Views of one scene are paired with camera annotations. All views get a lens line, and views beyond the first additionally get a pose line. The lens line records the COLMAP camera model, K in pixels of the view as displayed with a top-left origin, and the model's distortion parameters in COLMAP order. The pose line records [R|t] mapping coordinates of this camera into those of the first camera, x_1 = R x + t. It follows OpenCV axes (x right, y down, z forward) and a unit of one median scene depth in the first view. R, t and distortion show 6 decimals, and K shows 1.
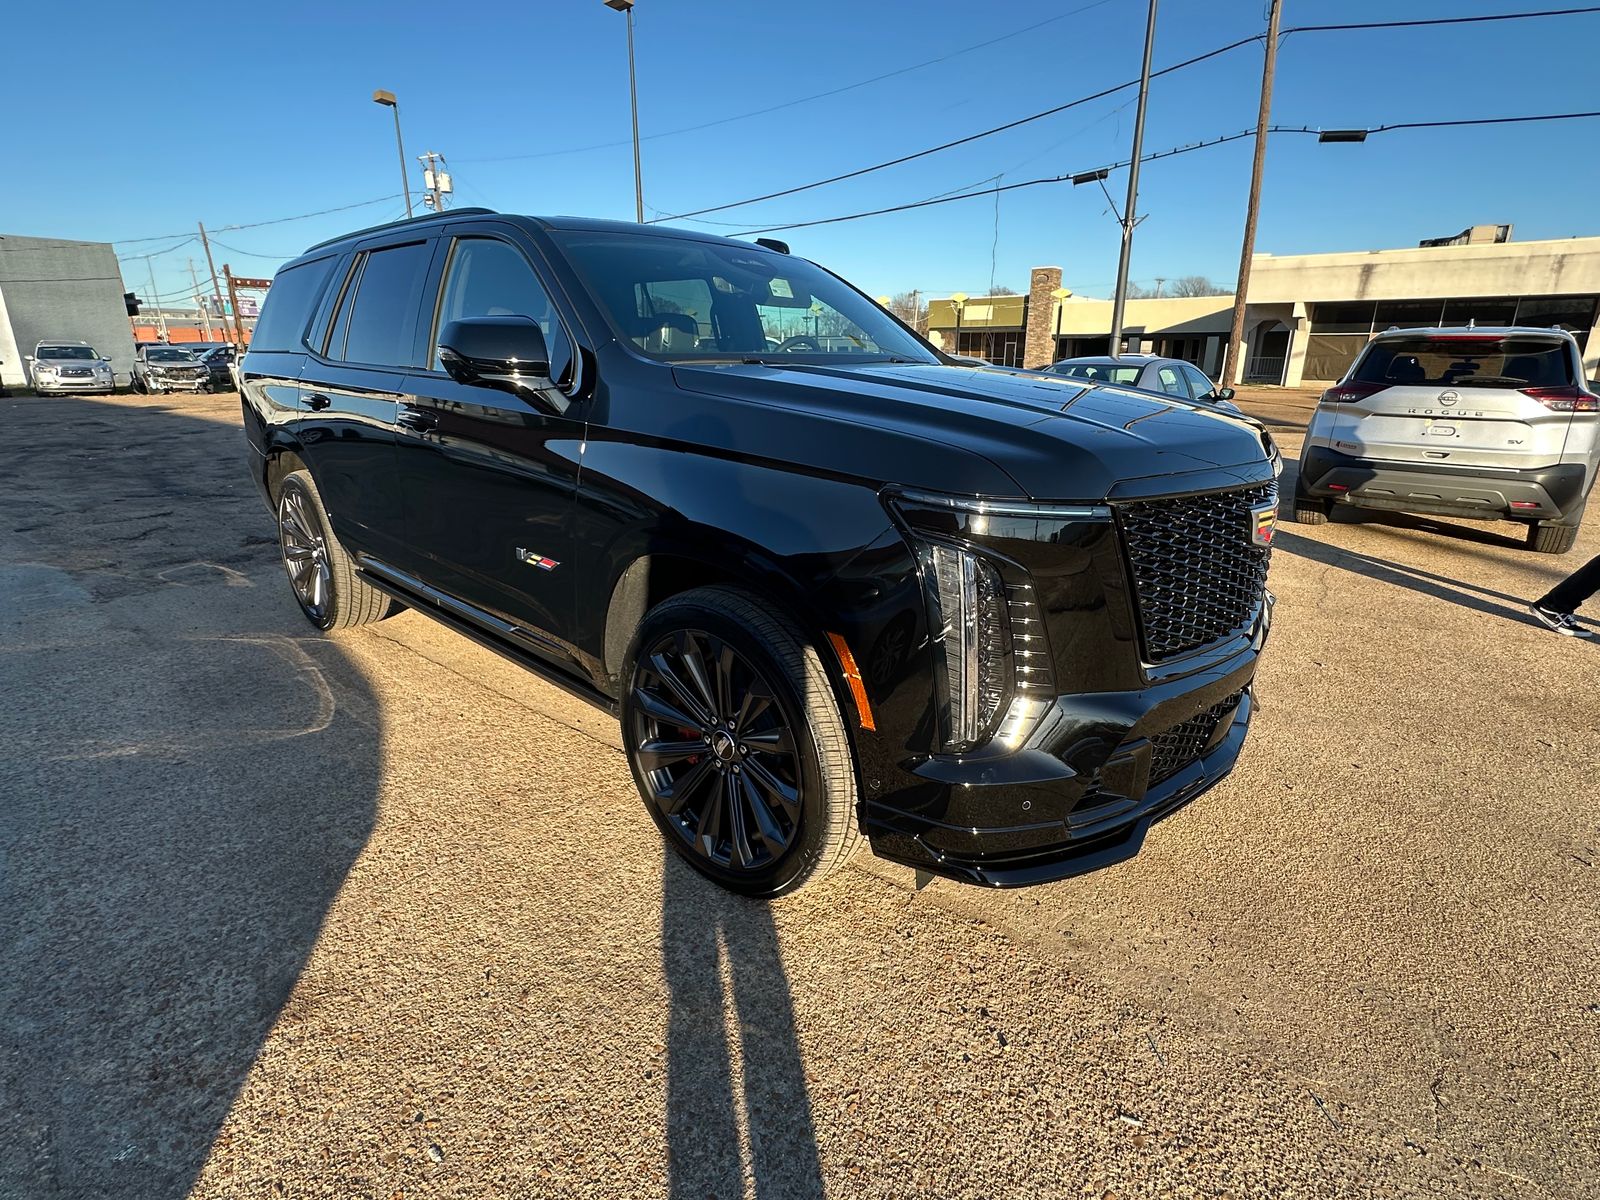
lens RADIAL K [[798.1, 0, 795.7], [0, 798.1, 603.0], [0, 0, 1]] dist [-0.006916, 0.002067]
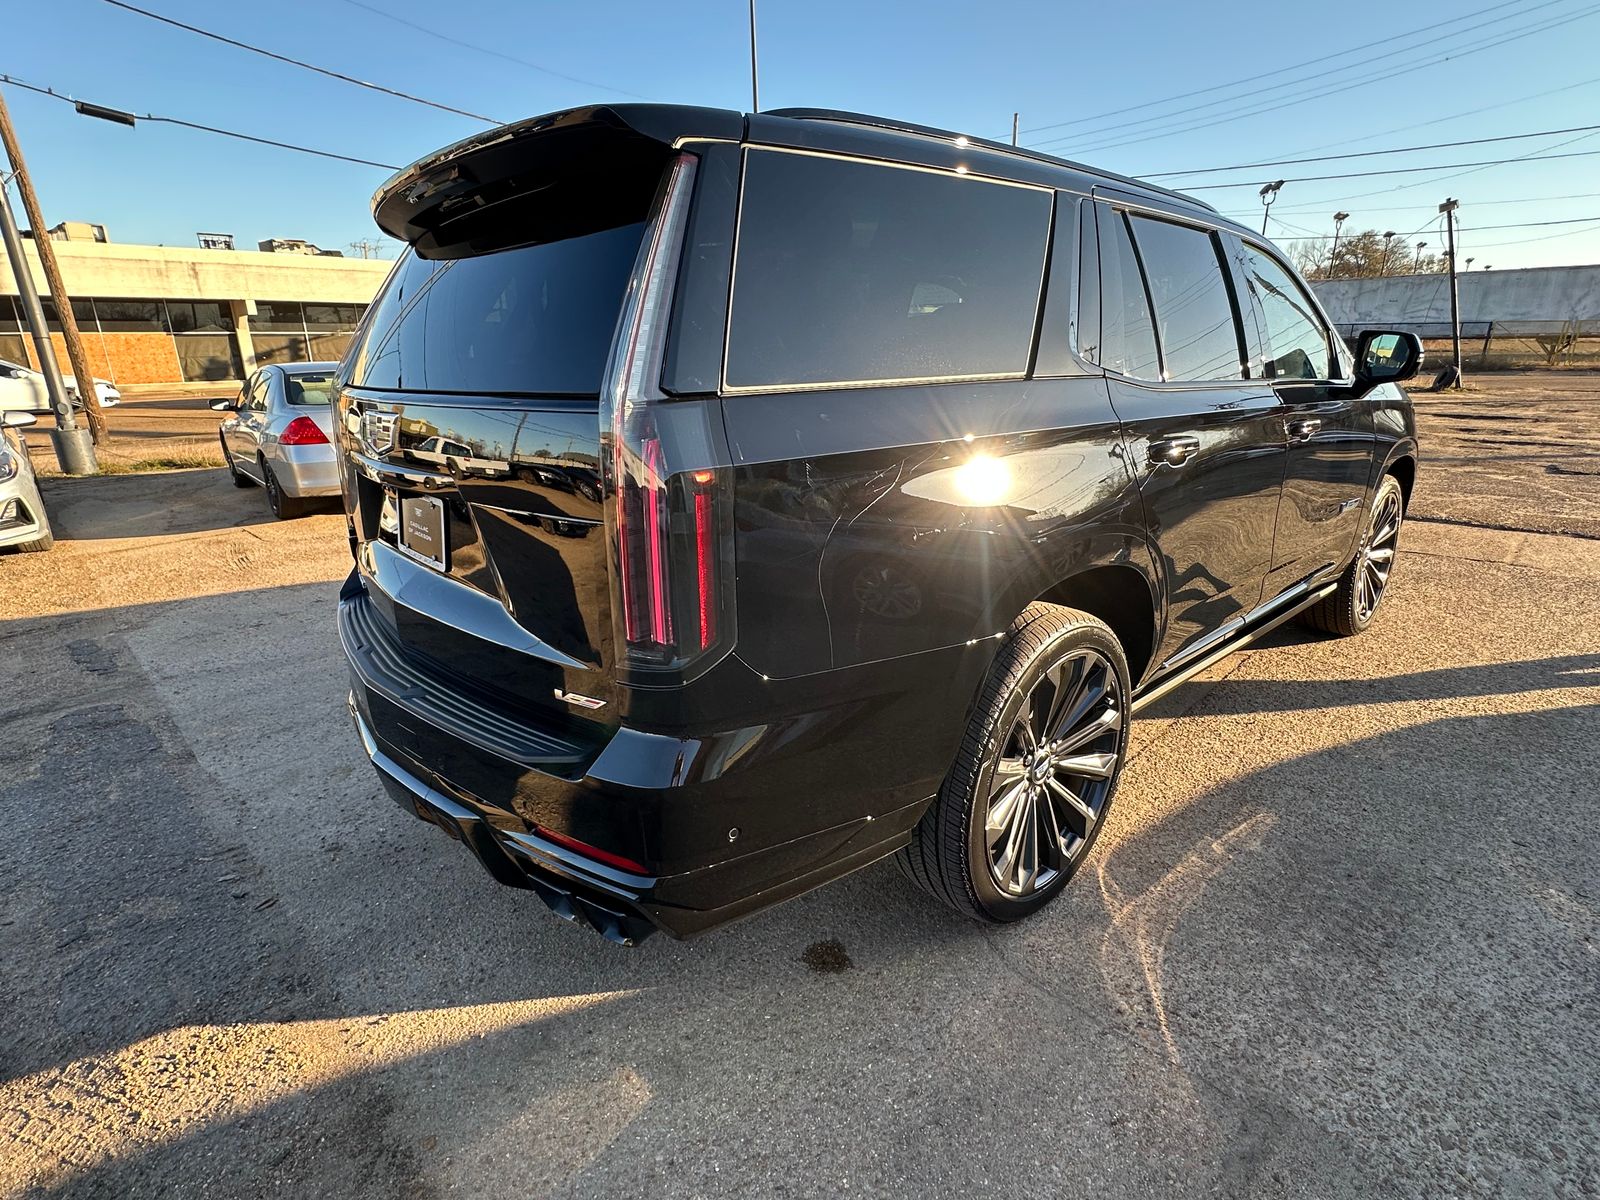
lens RADIAL K [[798.1, 0, 796.7], [0, 798.1, 605.6], [0, 0, 1]] dist [-0.006916, 0.002067]
pose [[0.088435, -0.315350, 0.944846, -0.144500], [0.312510, 0.909453, 0.274287, -0.046804], [-0.945789, 0.271018, 0.178978, 0.139710]]
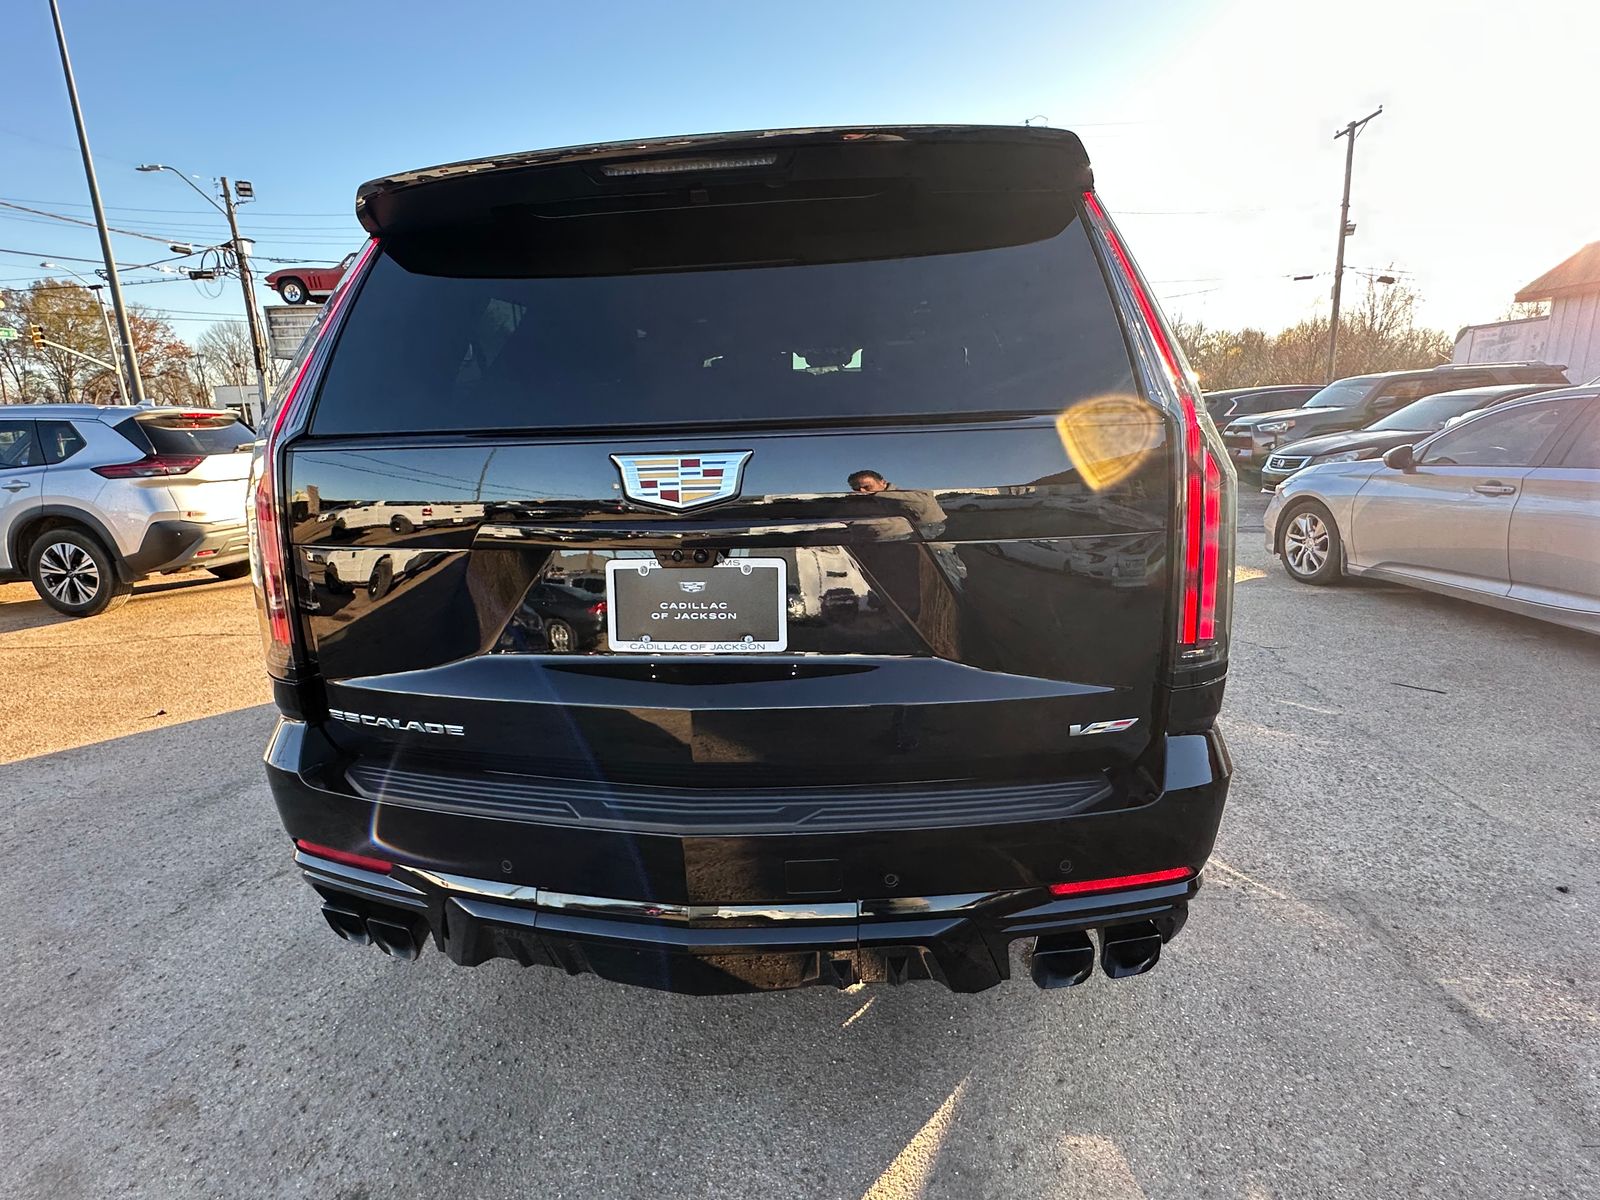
lens RADIAL K [[798.1, 0, 794.6], [0, 798.1, 609.4], [0, 0, 1]] dist [-0.006916, 0.002067]
pose [[-0.585610, -0.182696, 0.789736, -0.126893], [0.263280, 0.878578, 0.398478, -0.060901], [-0.766645, 0.441275, -0.466403, 0.192792]]
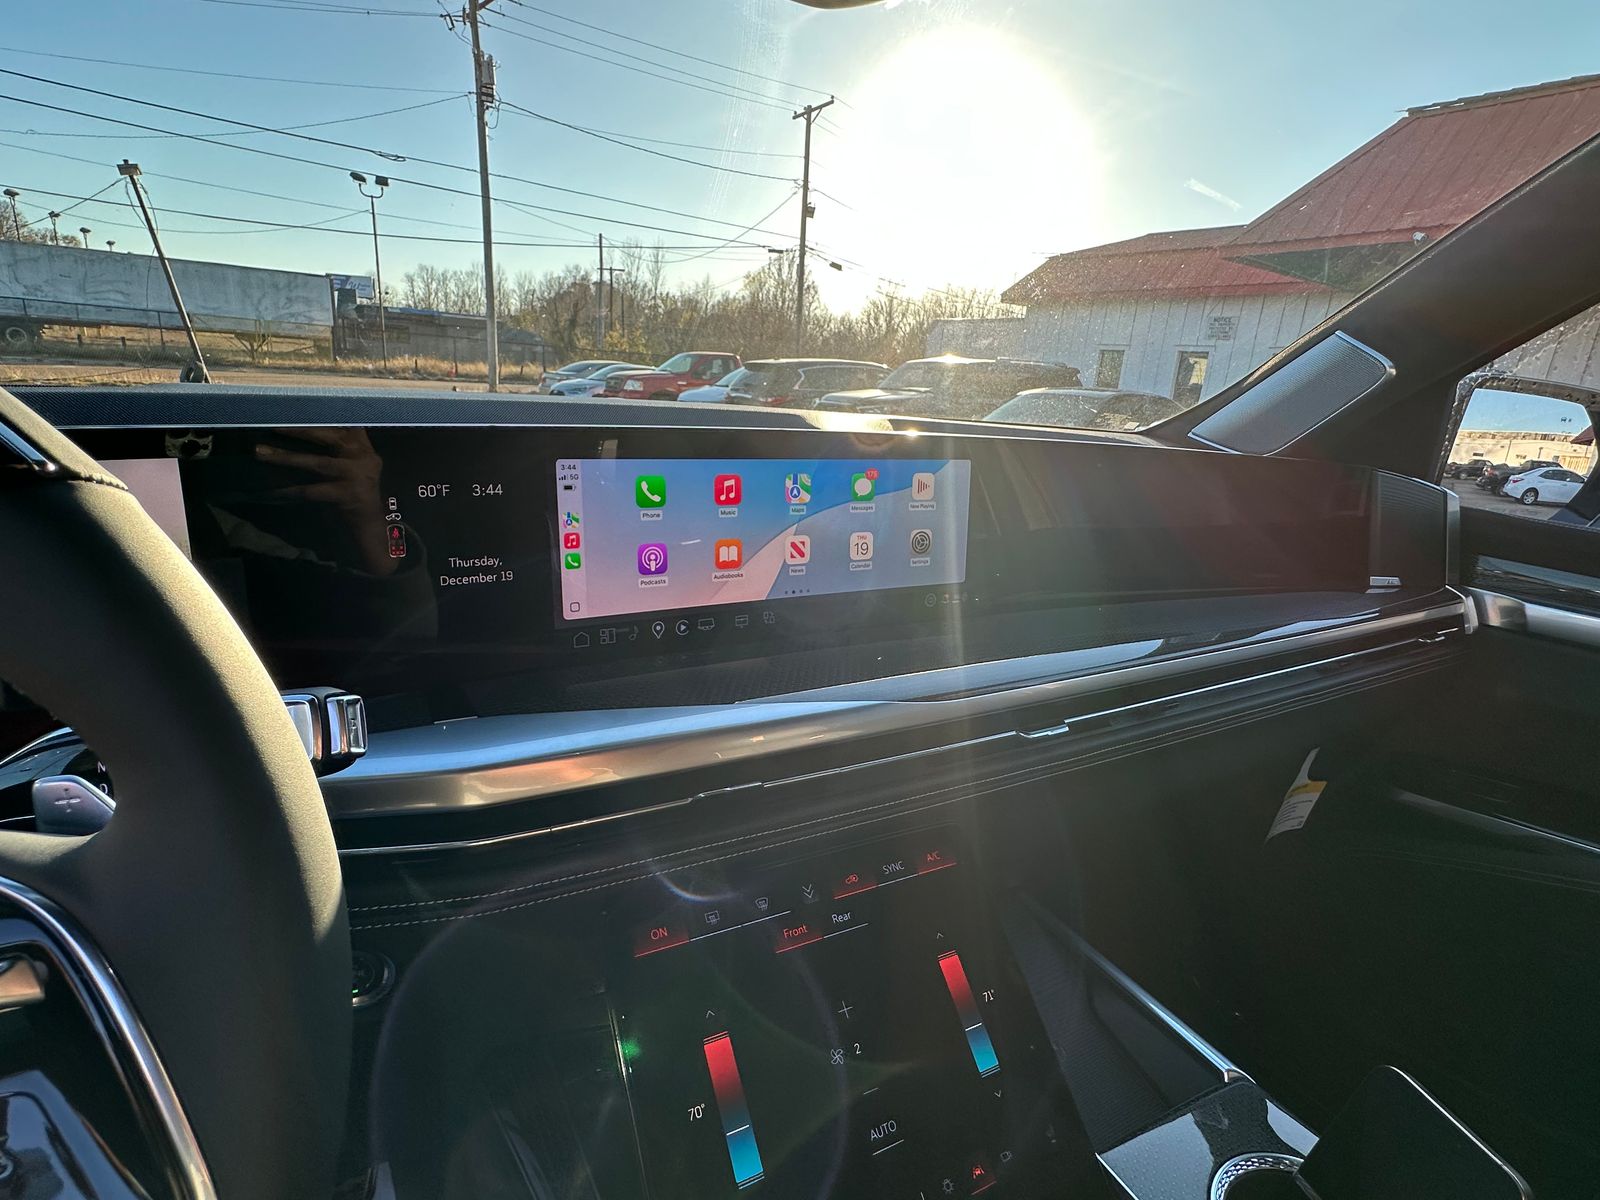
lens RADIAL K [[798.1, 0, 790.8], [0, 798.1, 613.3], [0, 0, 1]] dist [-0.006916, 0.002067]
pose [[-0.949777, -0.158679, 0.269713, -0.008919], [0.016866, 0.834690, 0.550461, -0.037499], [-0.312474, 0.527364, -0.790093, 0.115595]]
